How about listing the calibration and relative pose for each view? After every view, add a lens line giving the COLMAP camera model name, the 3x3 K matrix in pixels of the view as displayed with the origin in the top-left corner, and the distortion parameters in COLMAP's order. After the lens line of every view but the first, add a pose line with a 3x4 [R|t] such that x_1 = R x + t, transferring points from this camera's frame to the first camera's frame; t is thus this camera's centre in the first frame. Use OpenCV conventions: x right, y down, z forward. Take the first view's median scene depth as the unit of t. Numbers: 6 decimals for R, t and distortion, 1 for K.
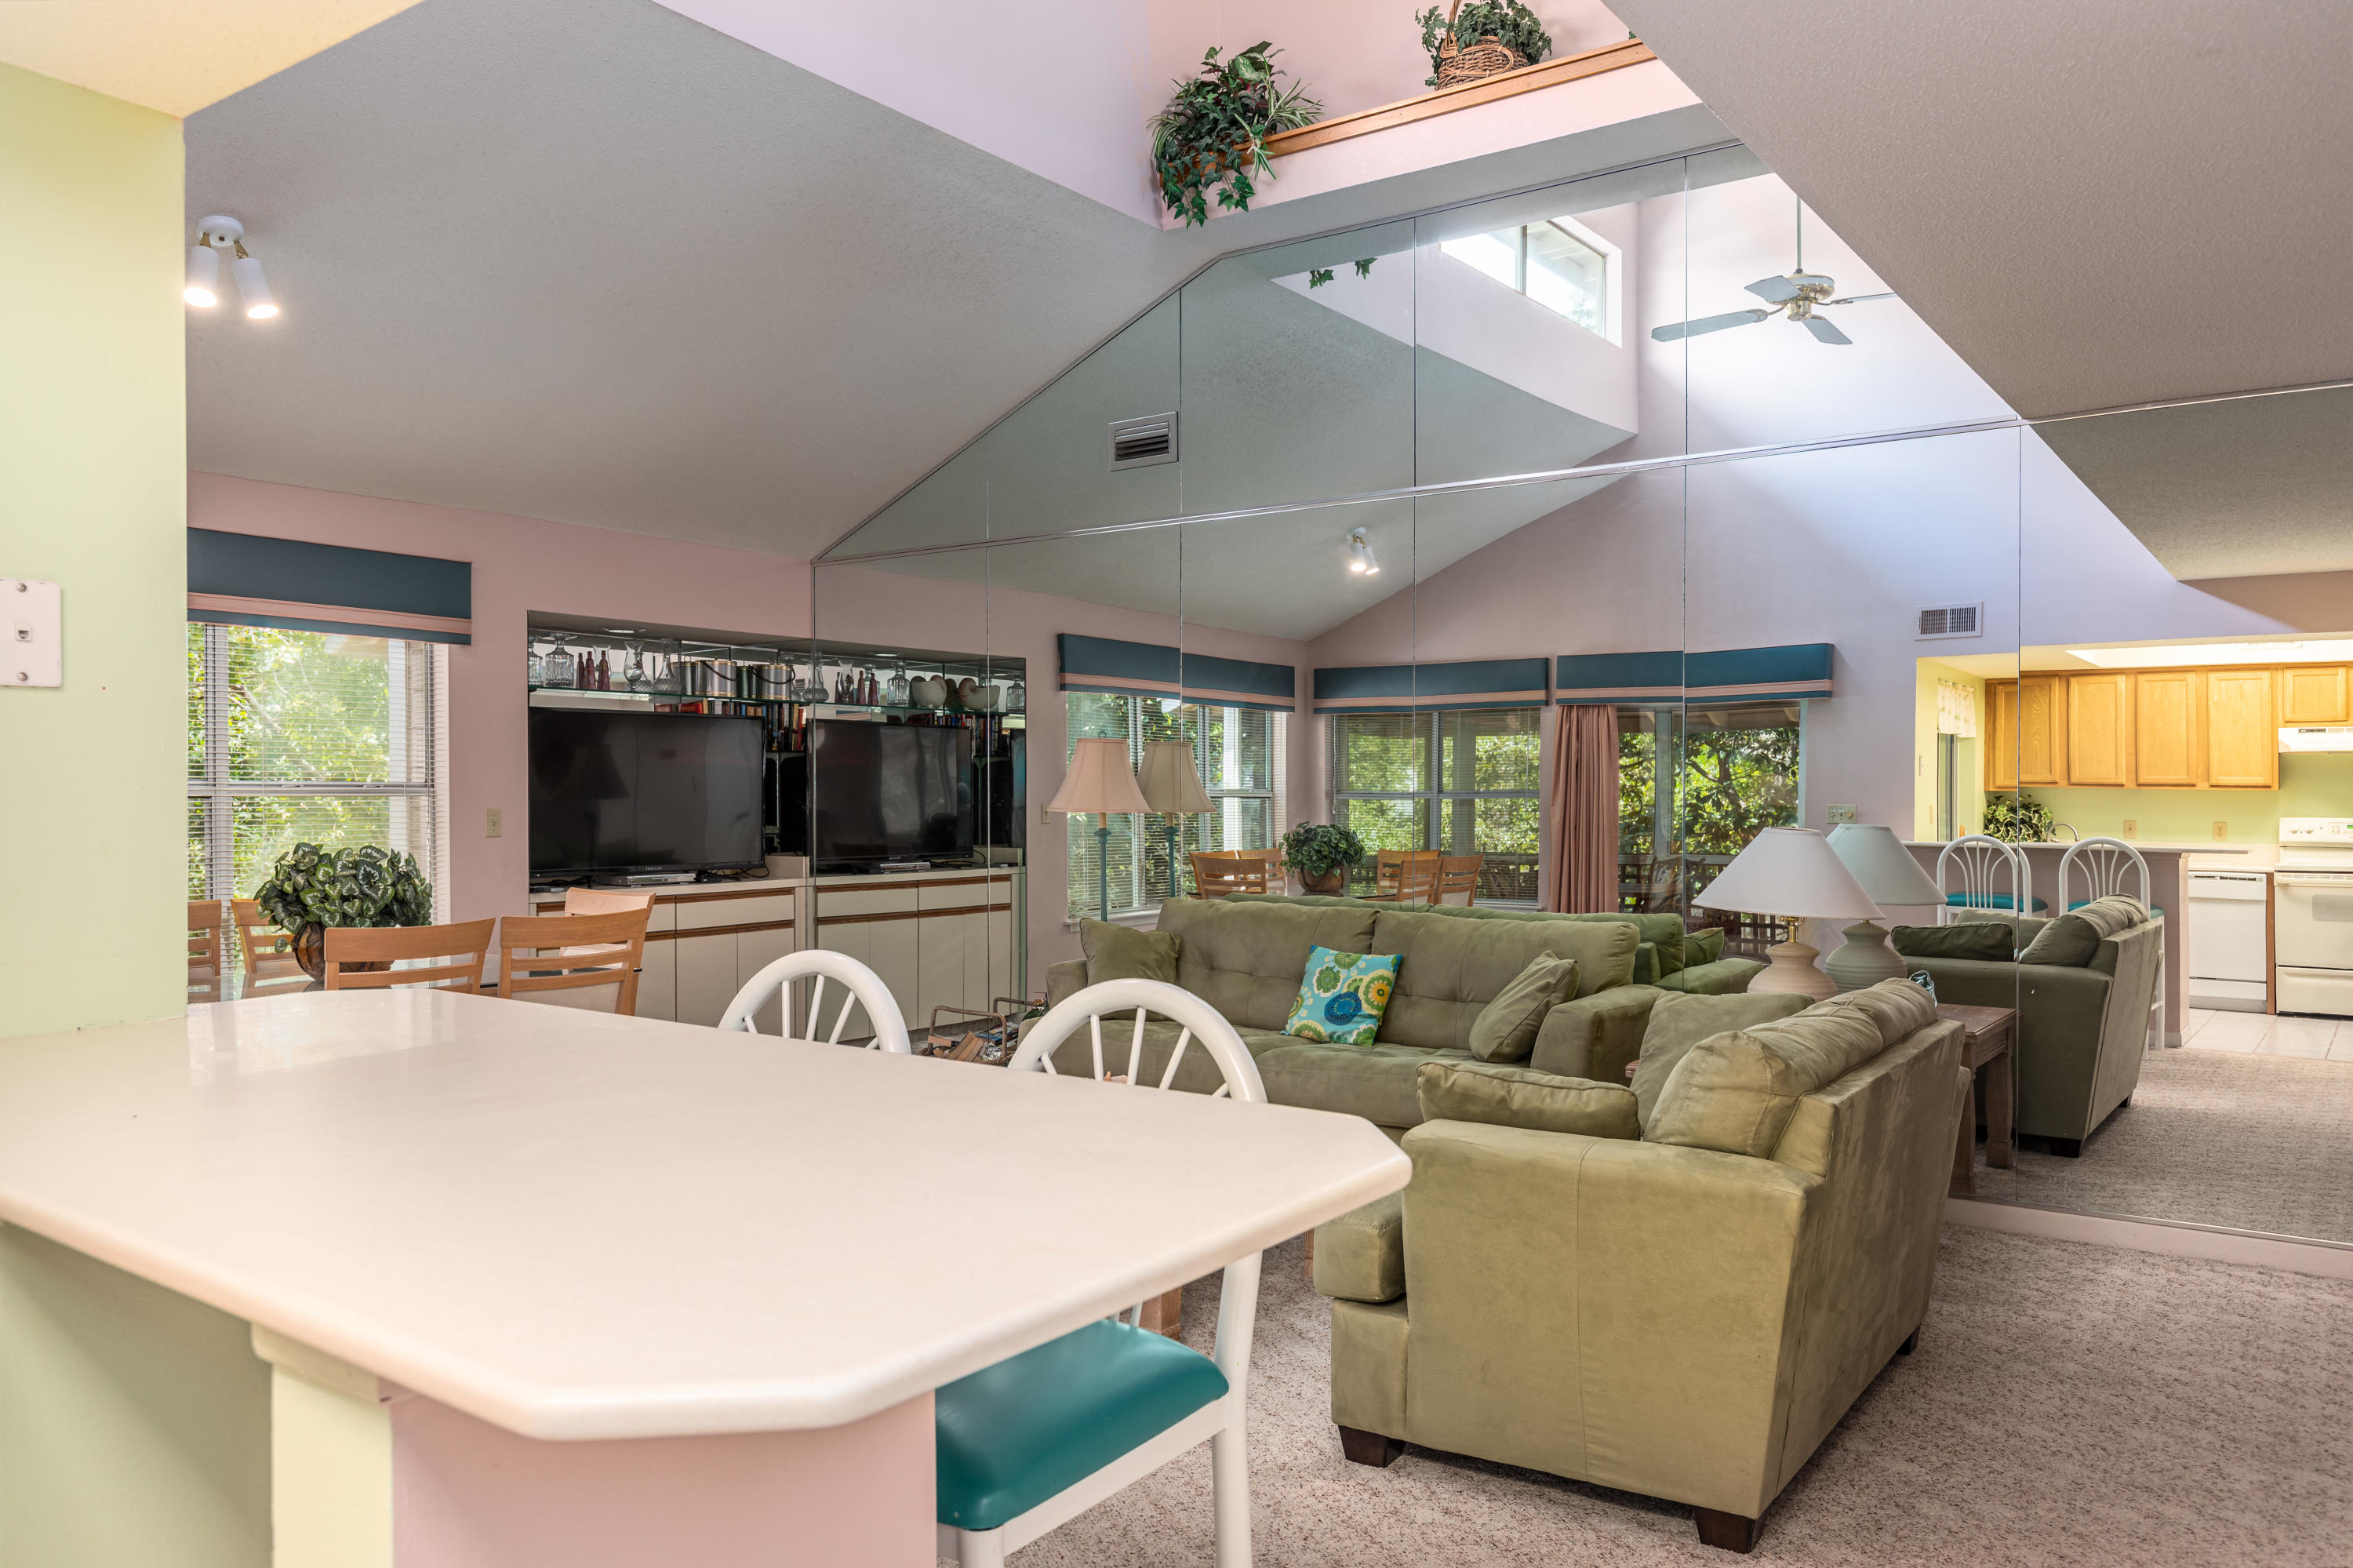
lens RADIAL K [[1668.9, 0, 1176.3], [0, 1668.9, 788.9], [0, 0, 1]] dist [-0.001662, -0.000423]
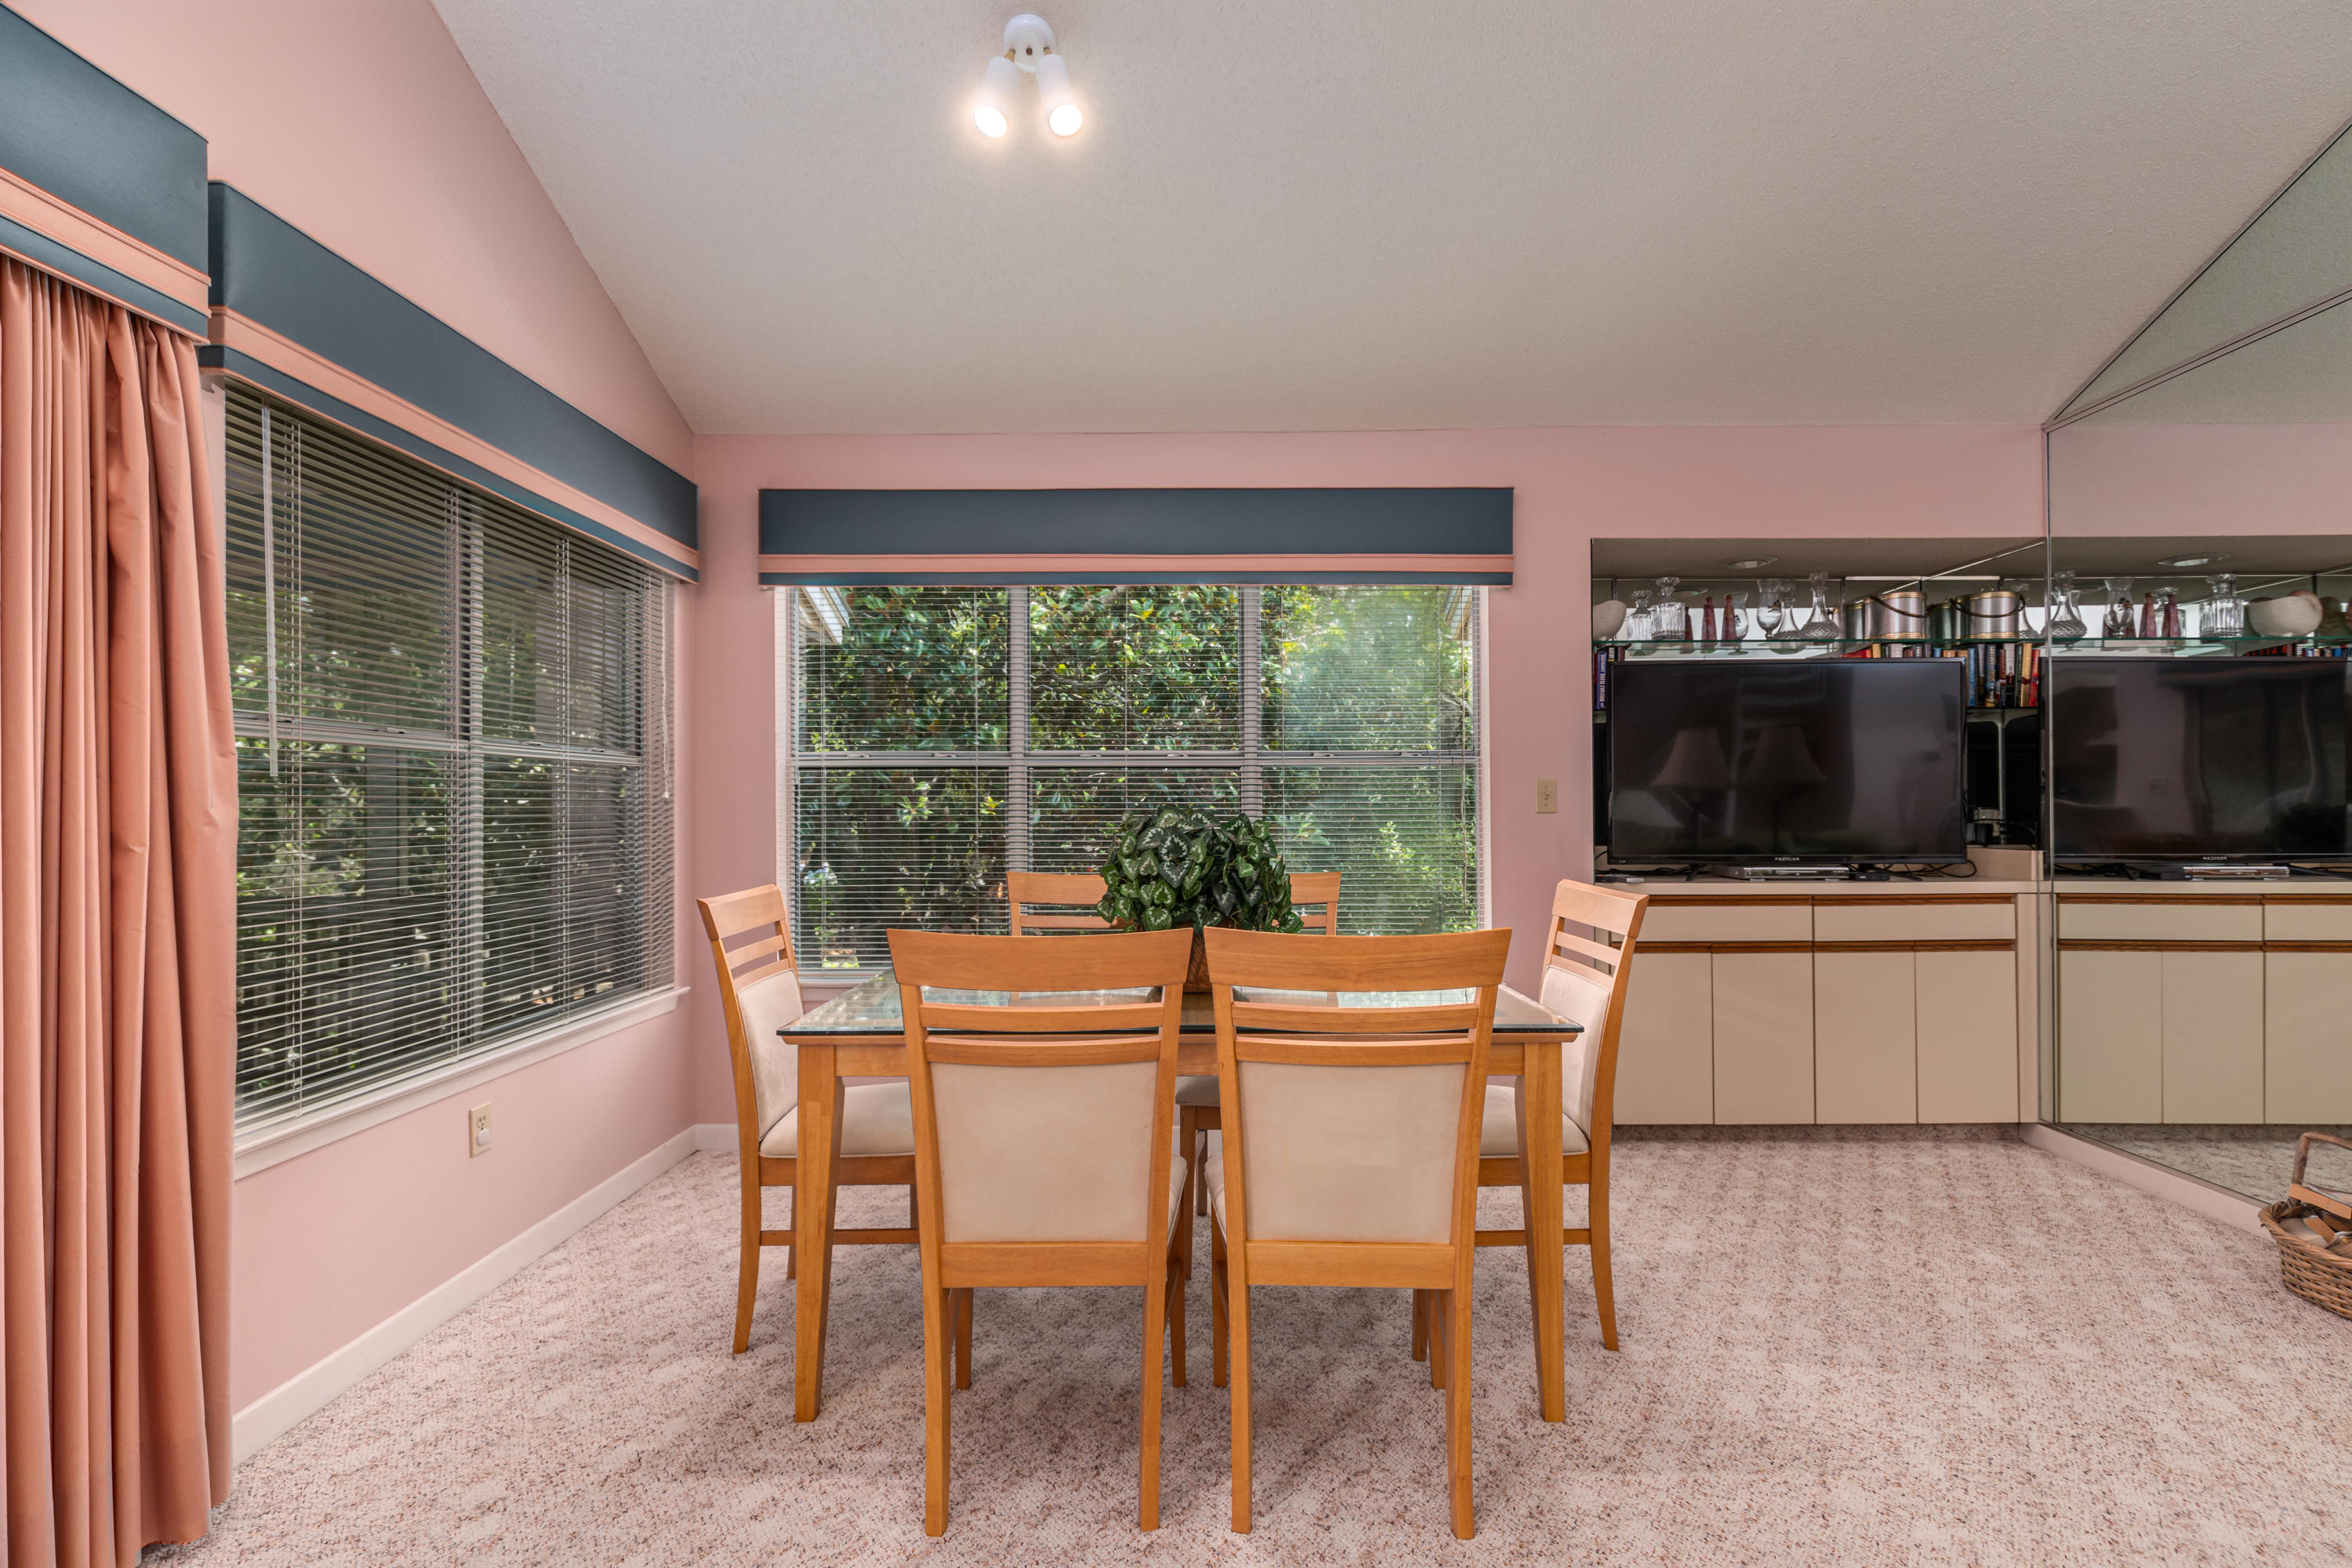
lens RADIAL K [[1073.9, 0, 1176.0], [0, 1073.9, 802.1], [0, 0, 1]] dist [-0.001127, -0.000514]
pose [[0.582162, -0.004102, -0.813063, -0.066092], [0.003870, 0.999990, -0.002274, 0.019685], [0.813064, -0.001822, 0.582172, 0.443406]]
